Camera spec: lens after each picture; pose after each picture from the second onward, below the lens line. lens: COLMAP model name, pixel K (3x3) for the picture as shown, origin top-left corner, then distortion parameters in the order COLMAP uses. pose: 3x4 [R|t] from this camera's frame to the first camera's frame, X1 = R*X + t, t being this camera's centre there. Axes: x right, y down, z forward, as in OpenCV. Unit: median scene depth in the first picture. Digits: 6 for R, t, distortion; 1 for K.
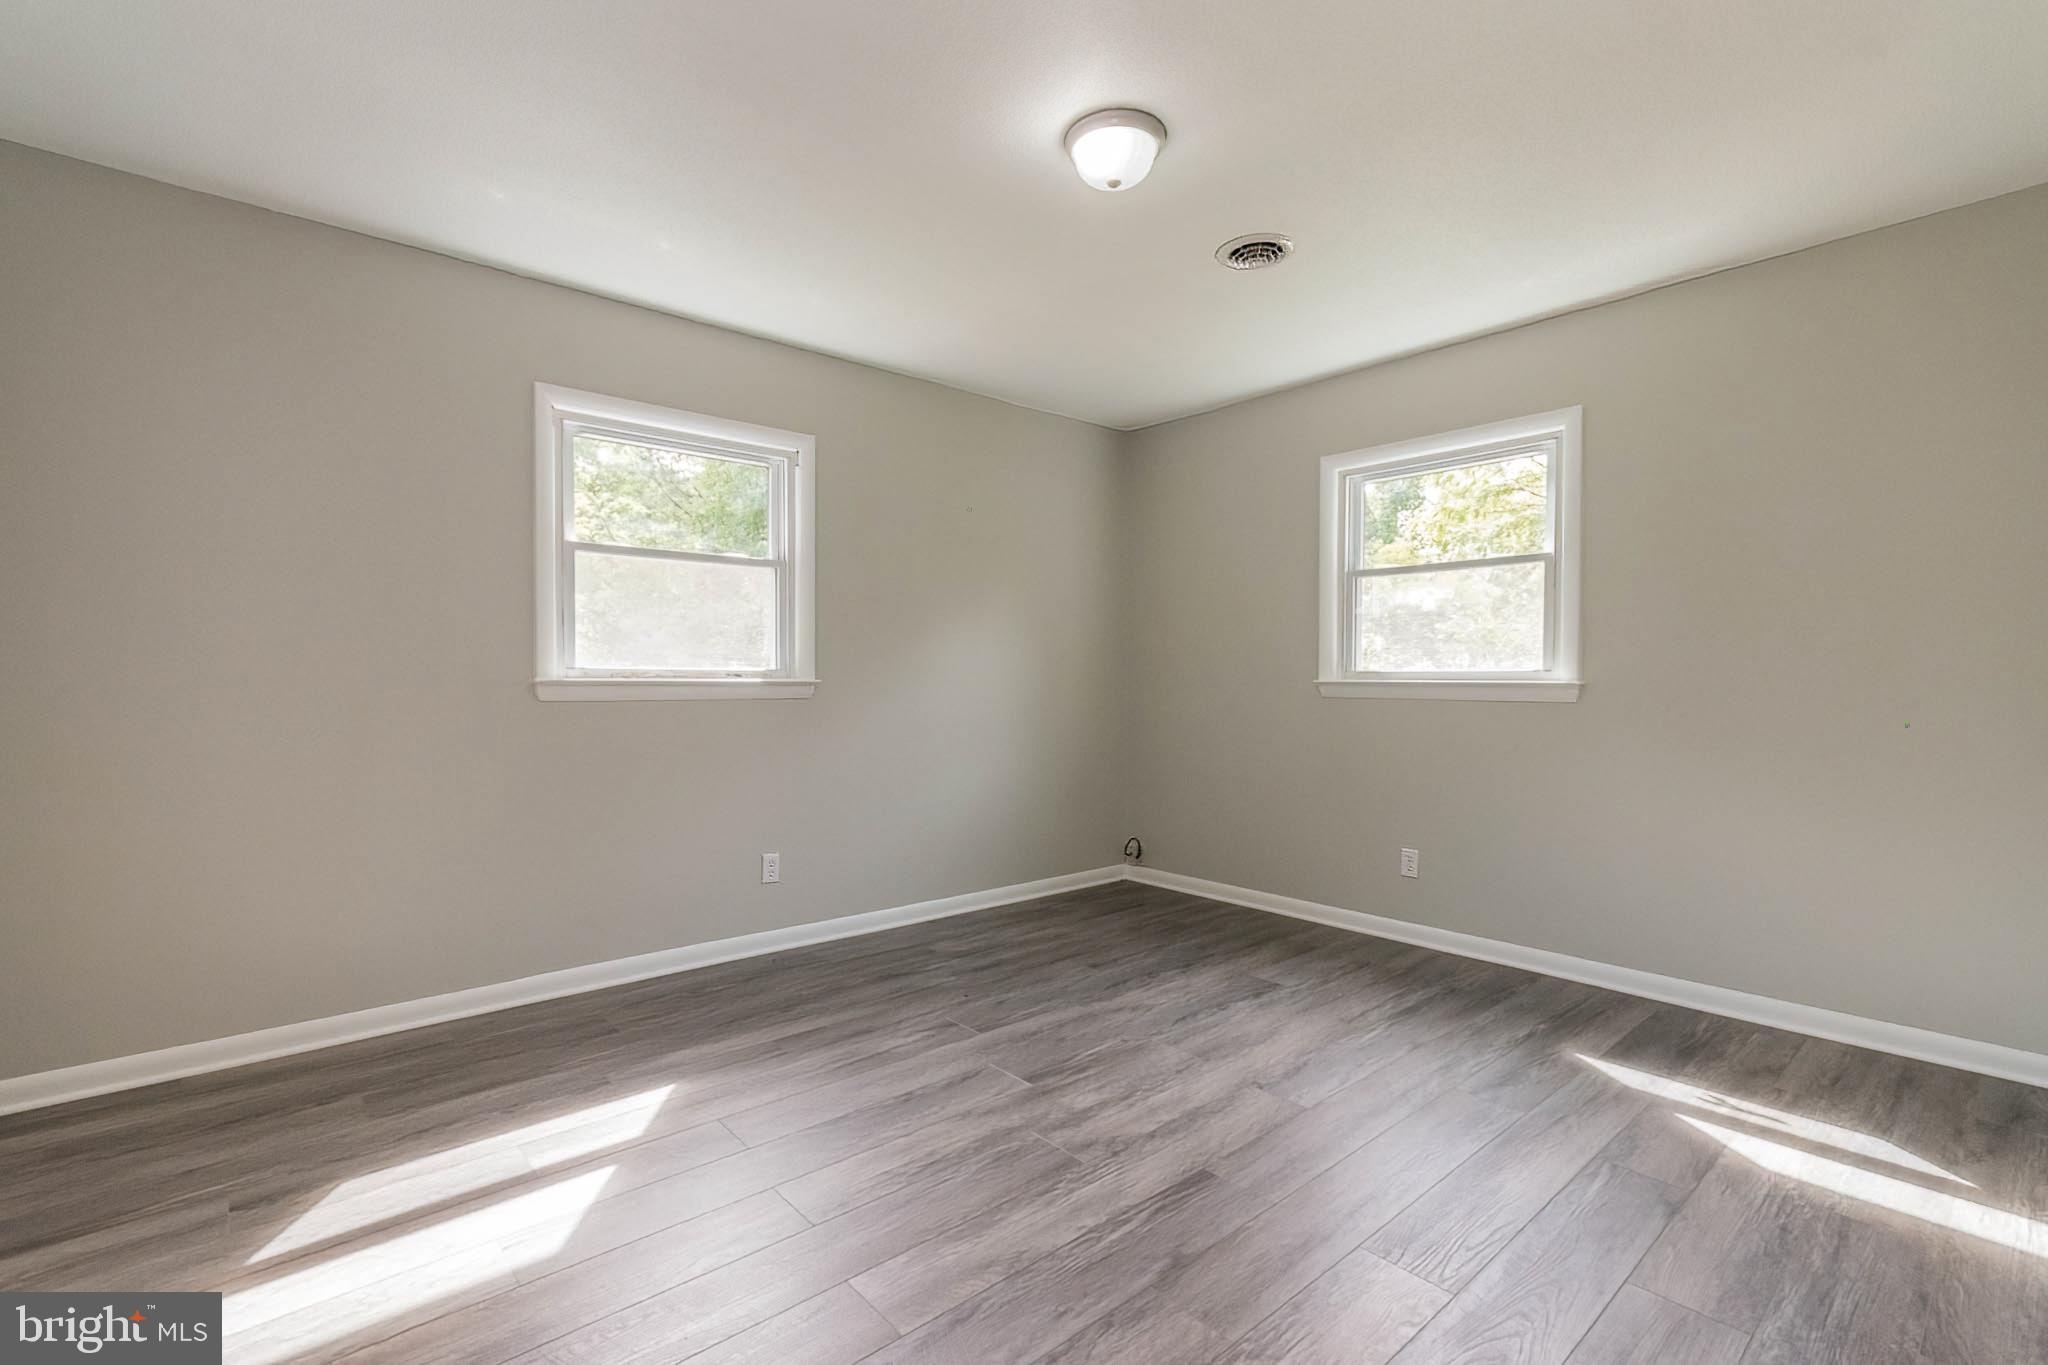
lens RADIAL K [[905.8, 0, 1011.0], [0, 905.8, 679.1], [0, 0, 1]] dist [0.001556, -0.000797]
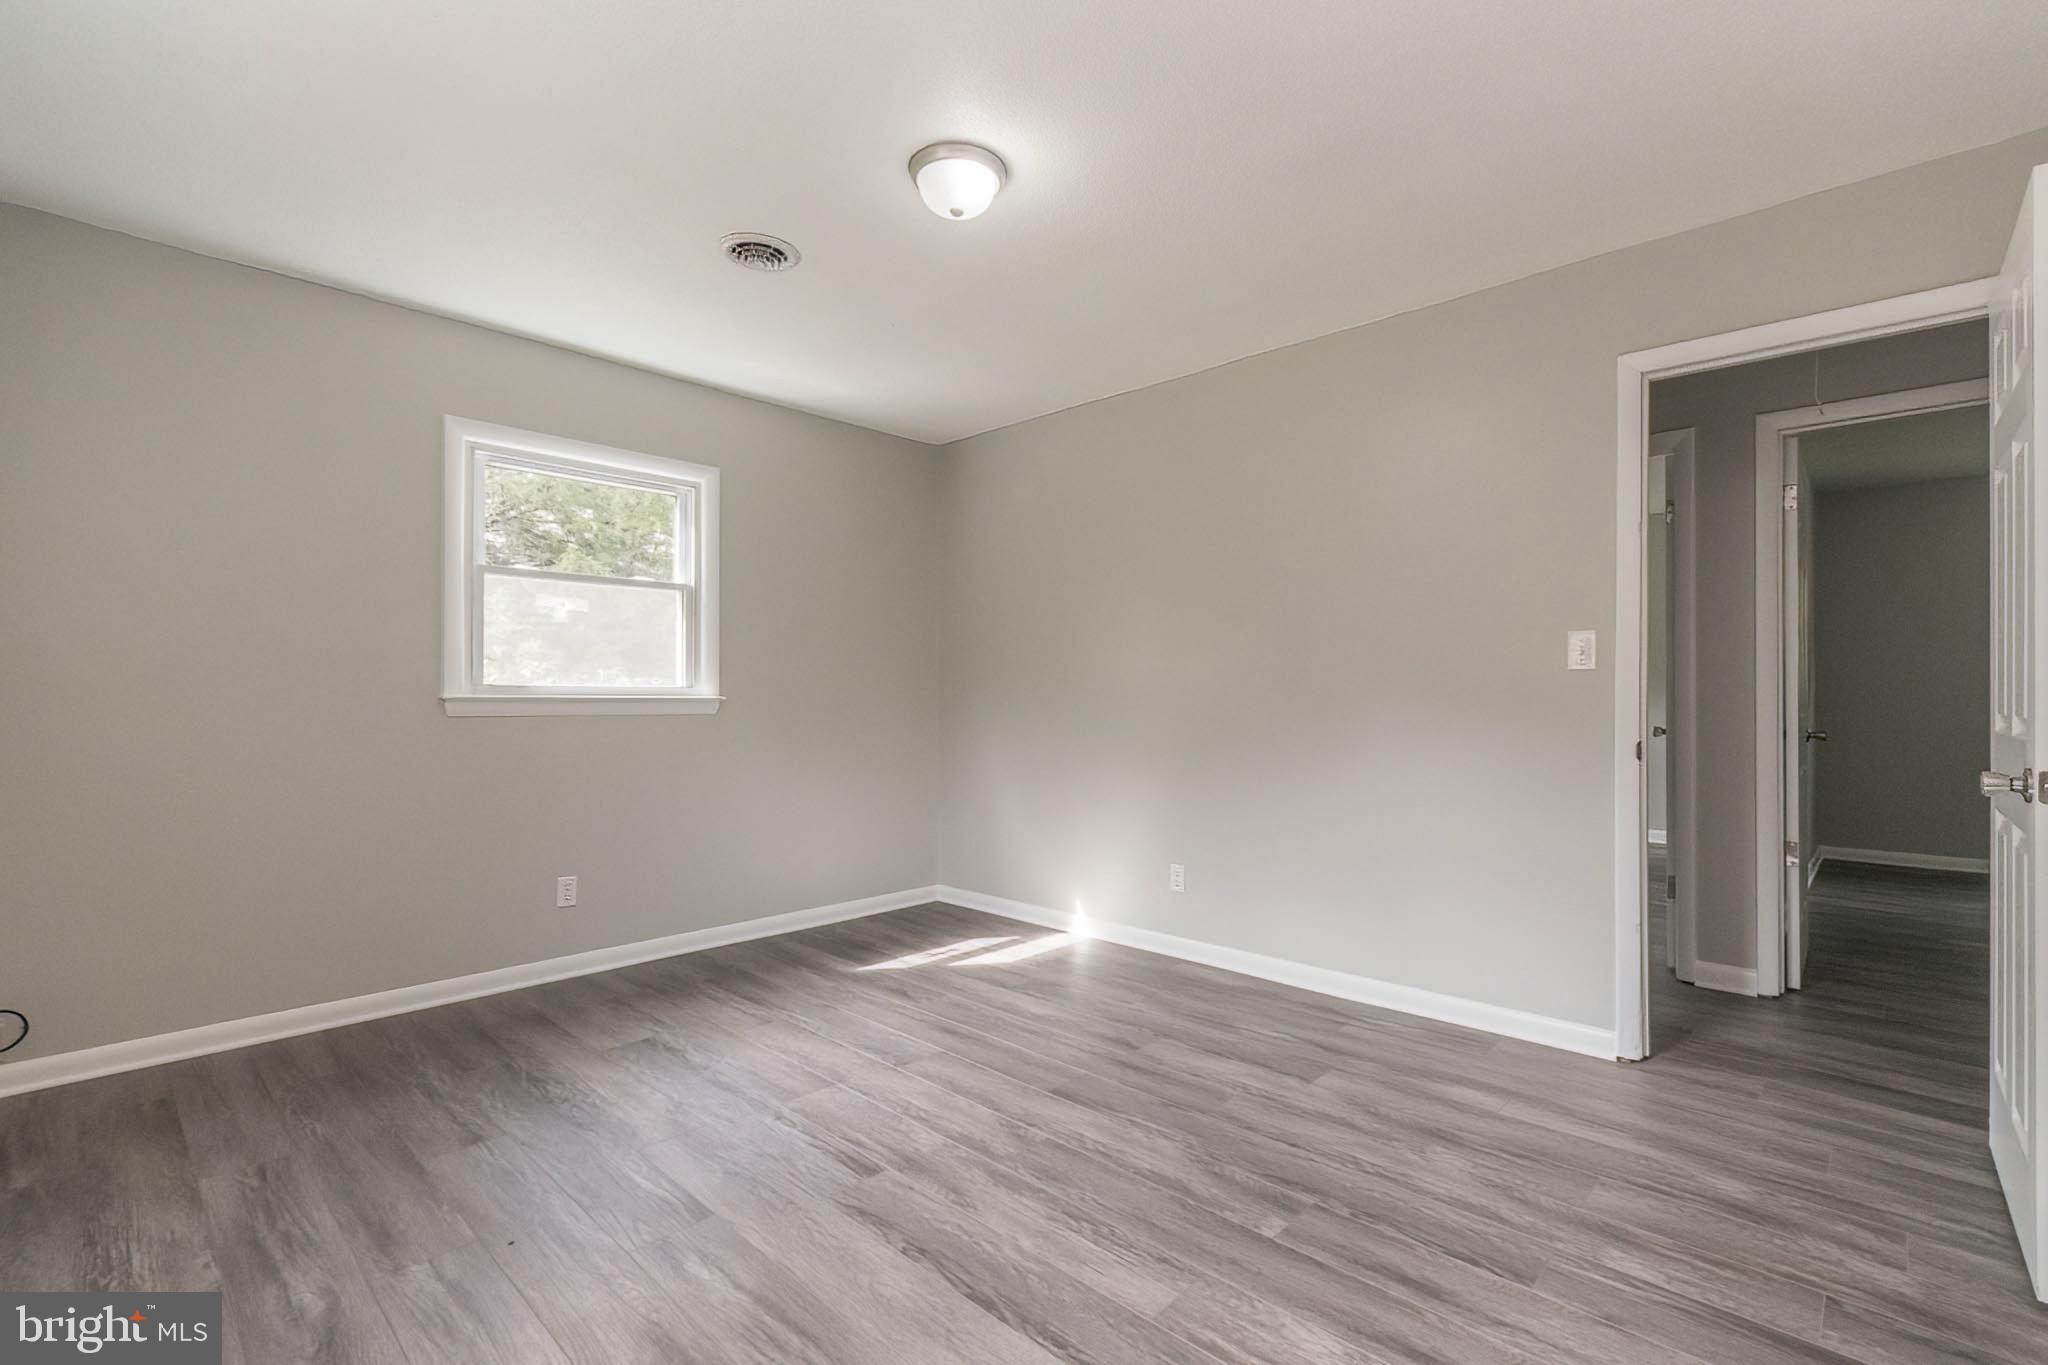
lens RADIAL K [[905.8, 0, 1053.4], [0, 905.8, 700.0], [0, 0, 1]] dist [0.001556, -0.000797]
pose [[-0.118330, -0.002223, 0.992972, -0.636037], [-0.002723, 0.999994, 0.001914, 0.001923], [-0.992971, -0.002477, -0.118335, 0.713367]]
